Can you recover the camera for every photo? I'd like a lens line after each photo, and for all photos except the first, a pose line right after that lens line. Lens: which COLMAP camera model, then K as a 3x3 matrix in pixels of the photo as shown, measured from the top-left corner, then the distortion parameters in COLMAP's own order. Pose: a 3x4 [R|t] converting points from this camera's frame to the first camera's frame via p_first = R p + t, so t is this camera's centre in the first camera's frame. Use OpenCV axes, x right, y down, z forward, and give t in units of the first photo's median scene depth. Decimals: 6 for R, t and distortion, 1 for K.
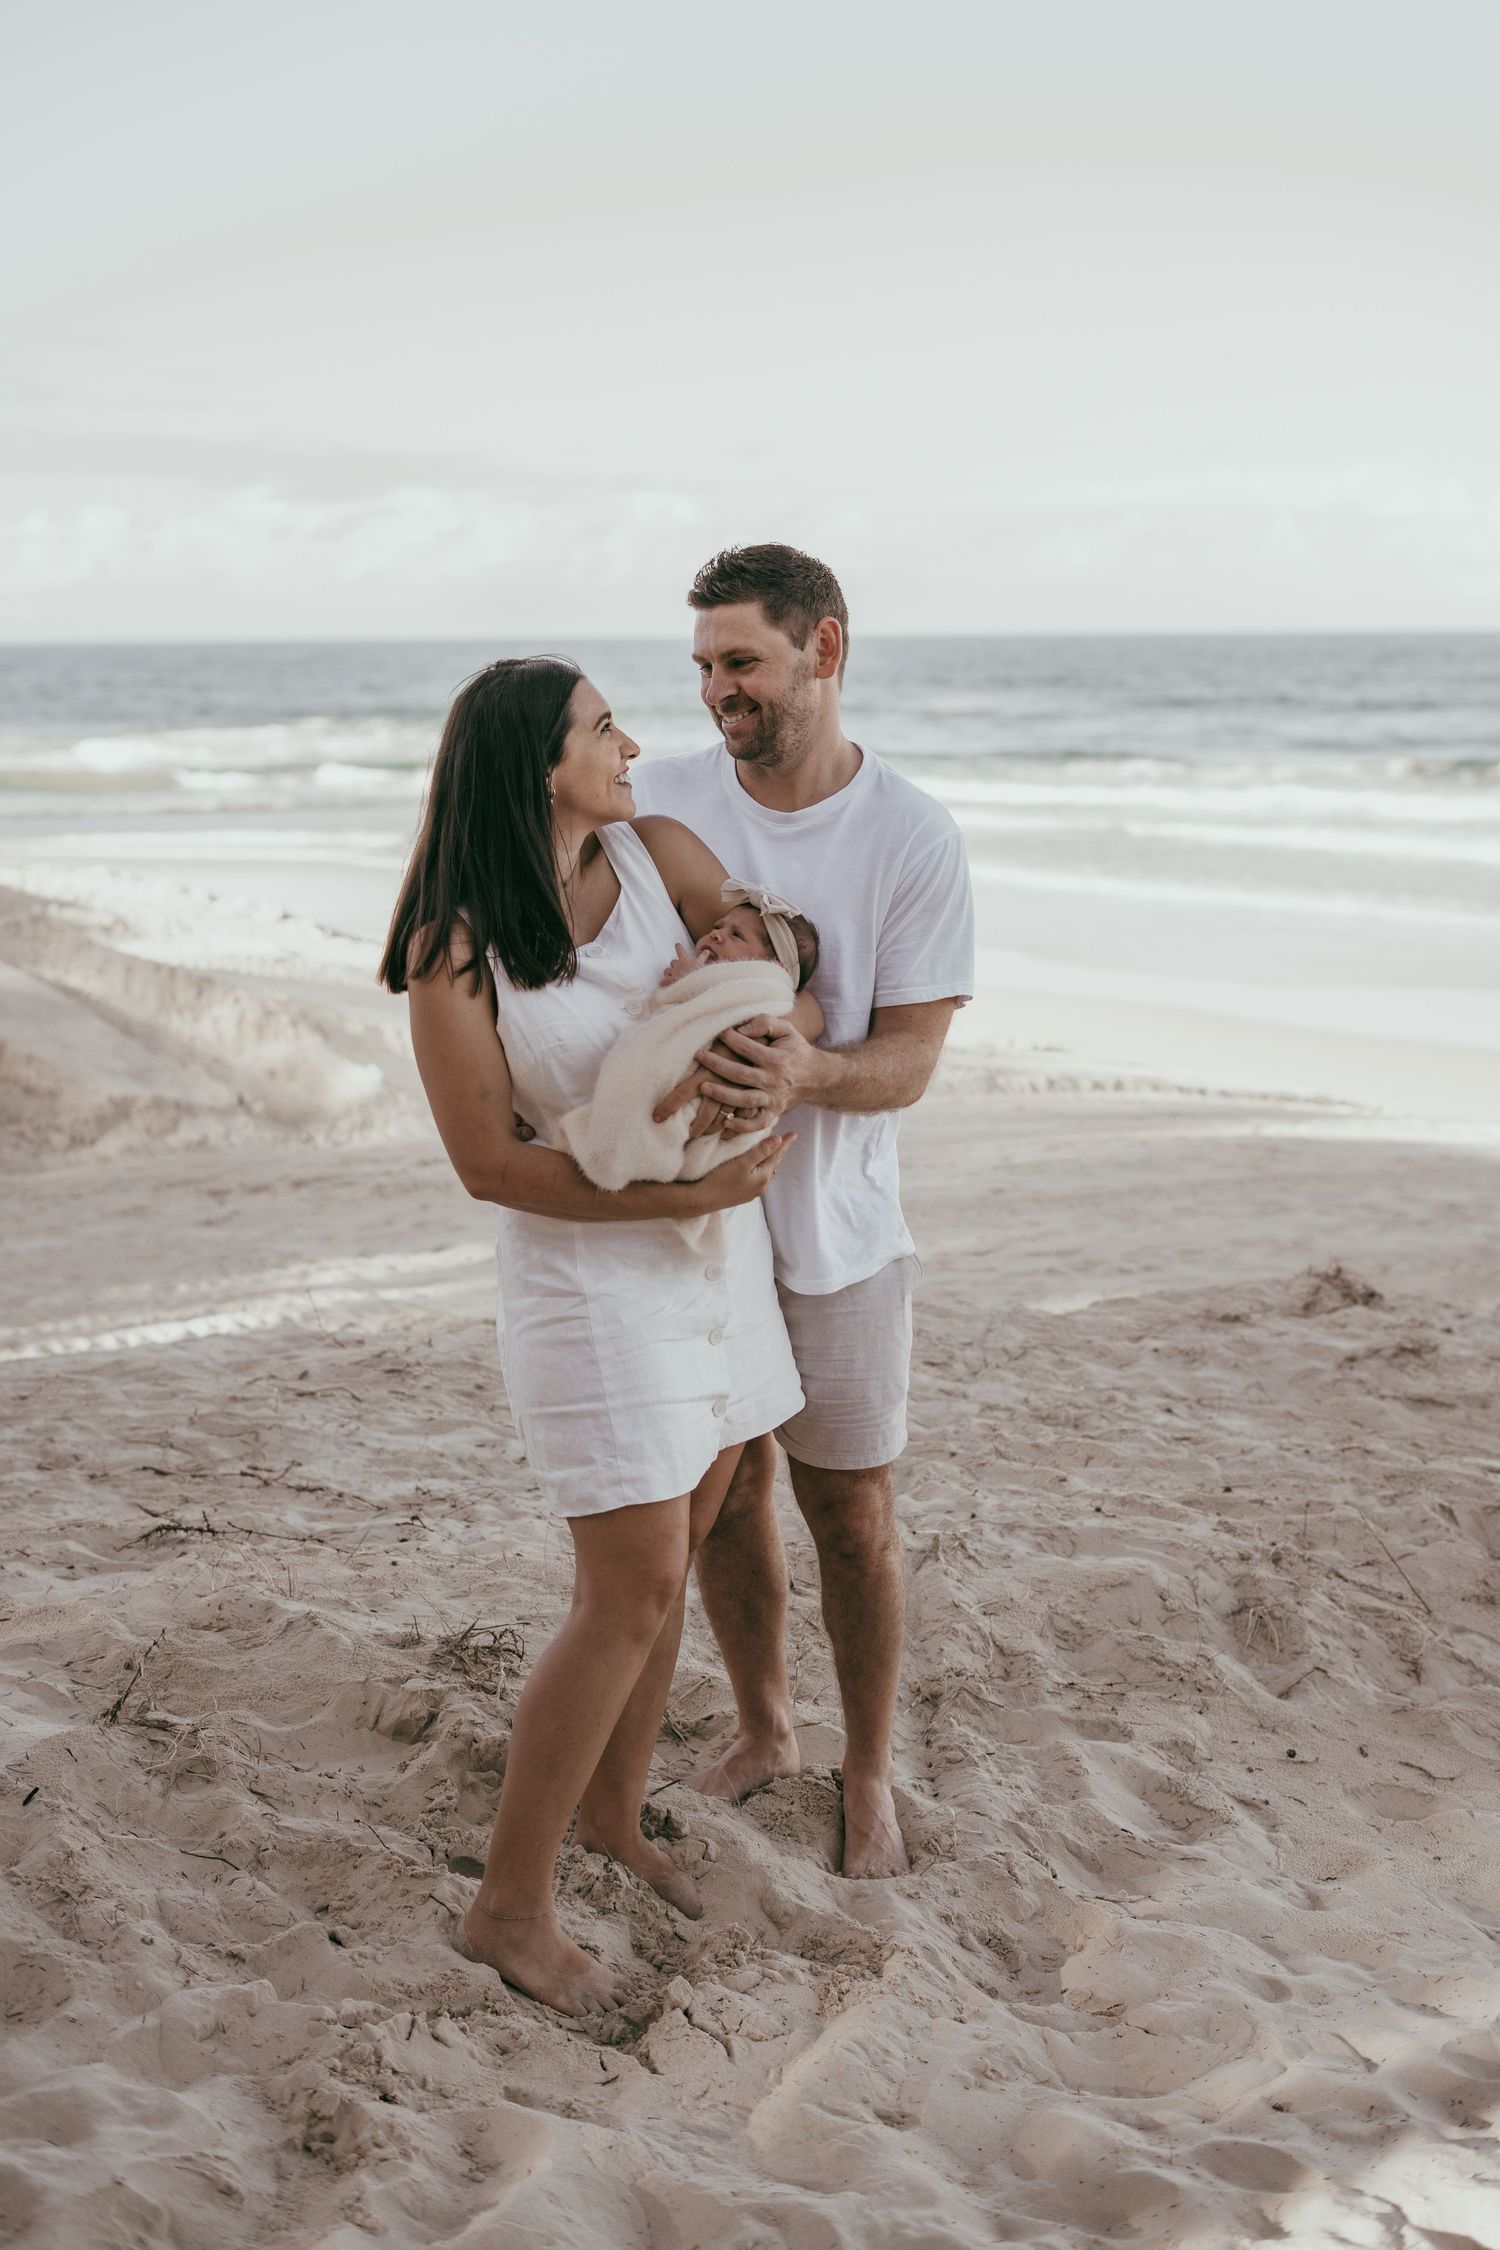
lens RADIAL K [[3240.4, 0, 750.0], [0, 3240.4, 1125.0], [0, 0, 1]] dist [0.013682, 0.012087]
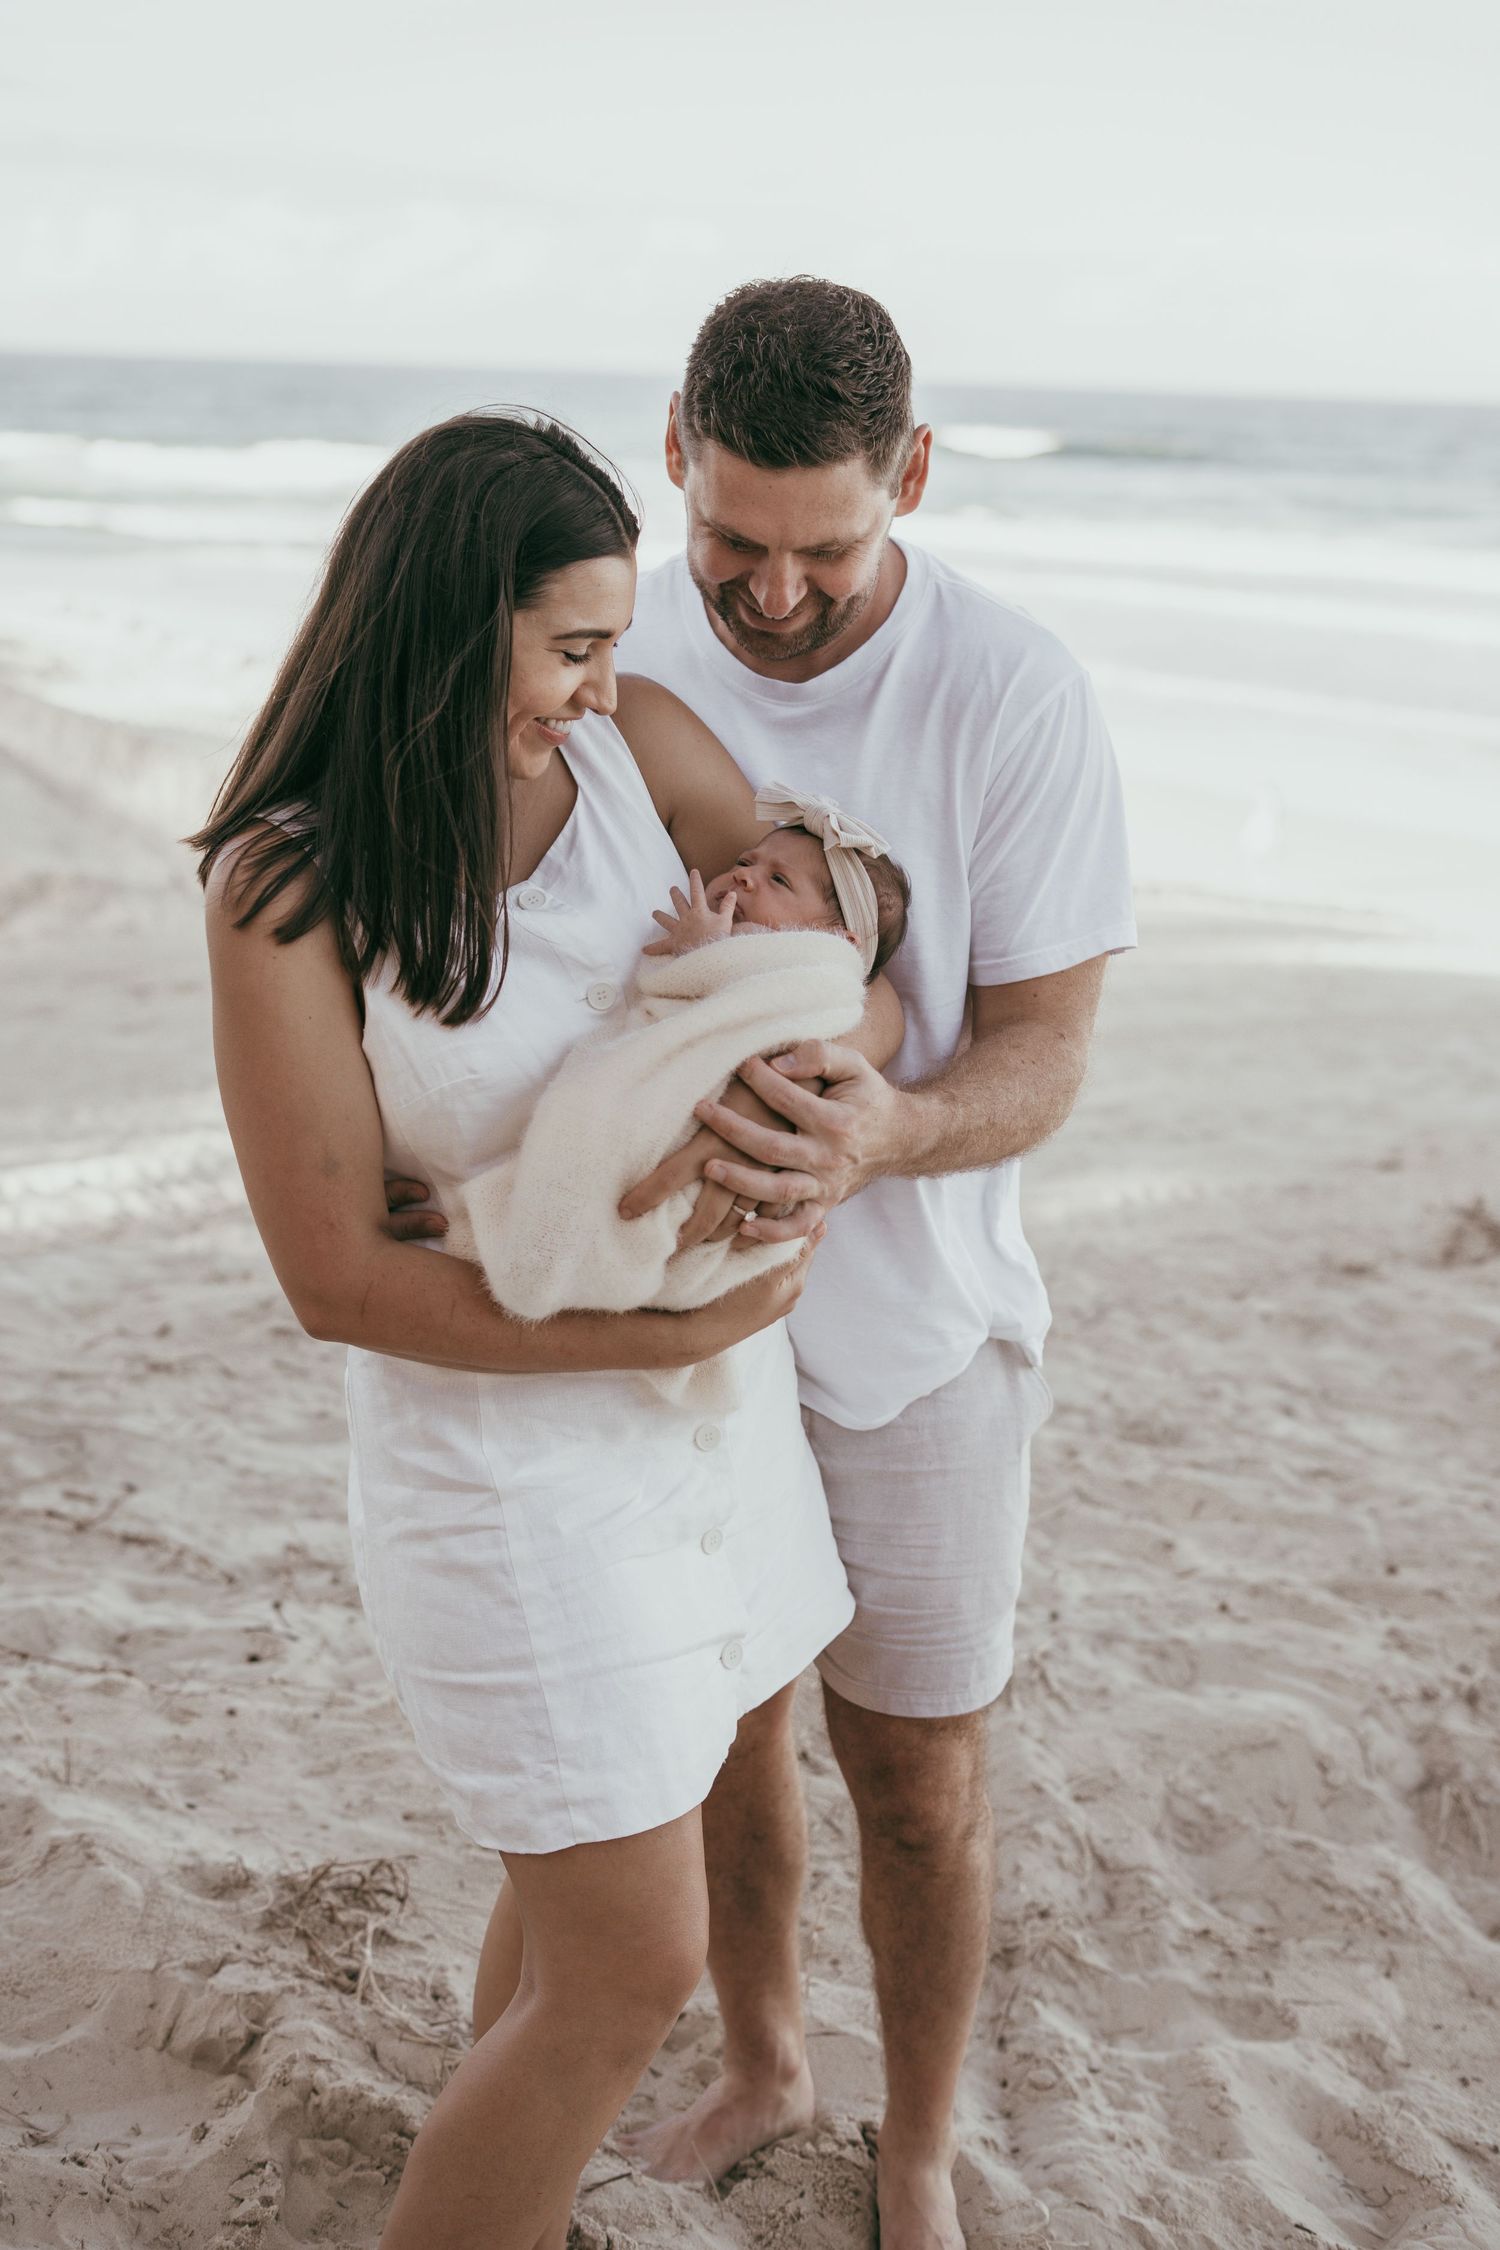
lens RADIAL K [[3184.3, 0, 822.1], [0, 3184.3, 1125.3], [0, 0, 1]] dist [-0.014048, -0.010739]
pose [[0.998903, 0.037703, 0.027787, -0.007715], [-0.039859, 0.995865, 0.081637, -0.050096], [-0.024594, -0.082655, 0.996275, 0.336172]]
